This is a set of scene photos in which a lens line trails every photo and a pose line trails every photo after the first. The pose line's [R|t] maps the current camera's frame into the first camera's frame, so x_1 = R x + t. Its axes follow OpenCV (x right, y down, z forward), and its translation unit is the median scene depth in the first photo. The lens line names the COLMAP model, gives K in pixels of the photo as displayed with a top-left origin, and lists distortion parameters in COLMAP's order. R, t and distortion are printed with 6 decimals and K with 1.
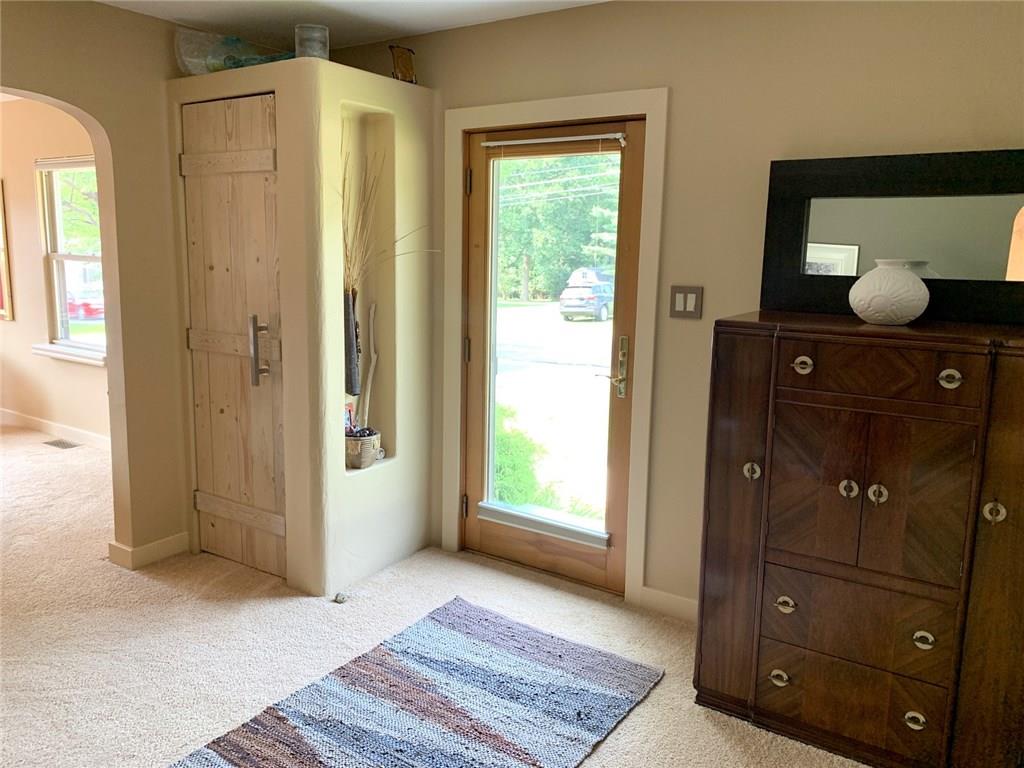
lens RADIAL K [[779.3, 0, 509.0], [0, 779.3, 378.4], [0, 0, 1]] dist [0.048652, -0.086403]
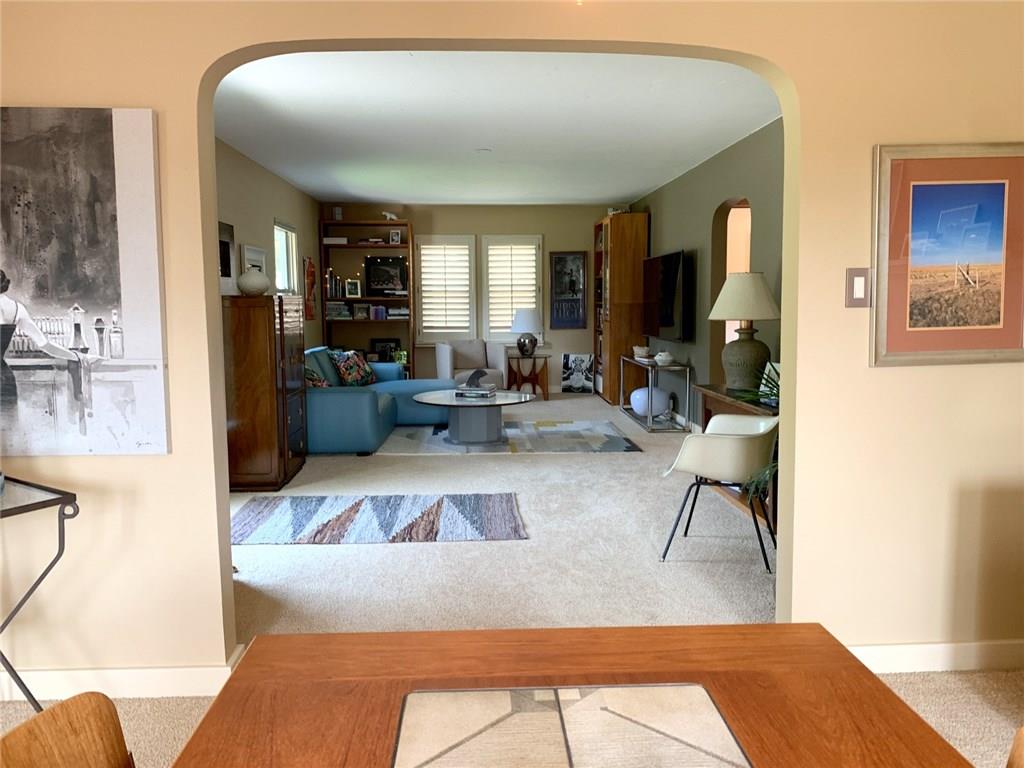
lens RADIAL K [[779.3, 0, 509.0], [0, 779.3, 378.4], [0, 0, 1]] dist [0.048652, -0.086403]
pose [[-0.603151, -0.094832, 0.791970, -1.414517], [0.129053, 0.968222, 0.214221, -0.177738], [-0.787118, 0.231414, -0.571746, 1.383901]]
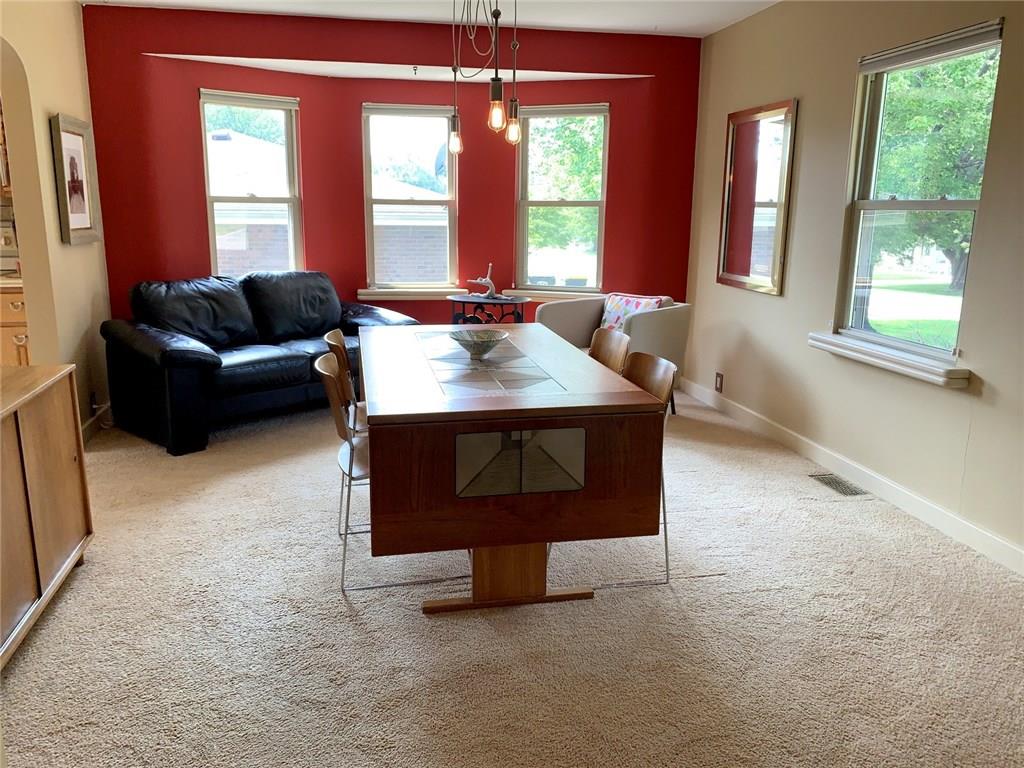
lens RADIAL K [[779.3, 0, 509.0], [0, 779.3, 378.4], [0, 0, 1]] dist [0.048652, -0.086403]
pose [[0.718456, 0.138292, -0.681686, -0.505687], [-0.110864, 0.990275, 0.084051, -0.050260], [0.686680, 0.015187, 0.726801, 0.487465]]
